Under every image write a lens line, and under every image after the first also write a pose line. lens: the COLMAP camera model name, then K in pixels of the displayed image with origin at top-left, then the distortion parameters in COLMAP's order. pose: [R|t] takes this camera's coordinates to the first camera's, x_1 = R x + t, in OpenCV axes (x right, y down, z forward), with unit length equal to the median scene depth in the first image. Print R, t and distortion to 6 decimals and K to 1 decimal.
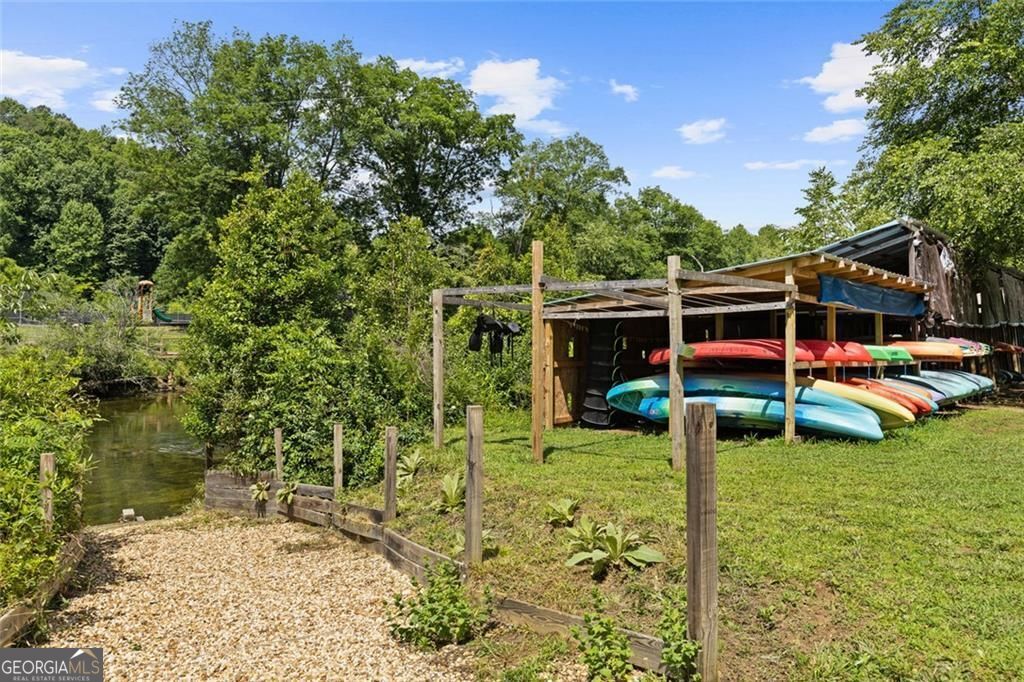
lens RADIAL K [[726.6, 0, 511.9], [0, 726.6, 311.1], [0, 0, 1]] dist [-0.000470, 0.000579]
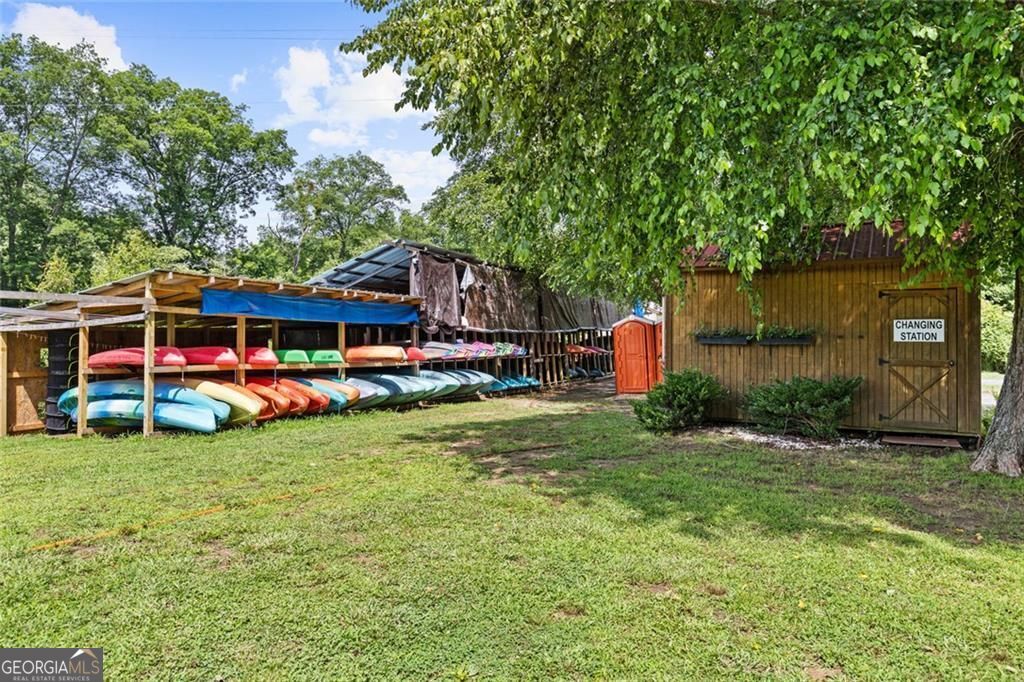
lens RADIAL K [[688.4, 0, 512.0], [0, 688.4, 341.0], [0, 0, 1]] dist [0.002443, 0.002362]
pose [[0.976178, -0.018482, 0.216181, 0.115584], [0.012319, 0.999479, 0.029818, 0.000772], [-0.216620, -0.026445, 0.975898, -0.027524]]
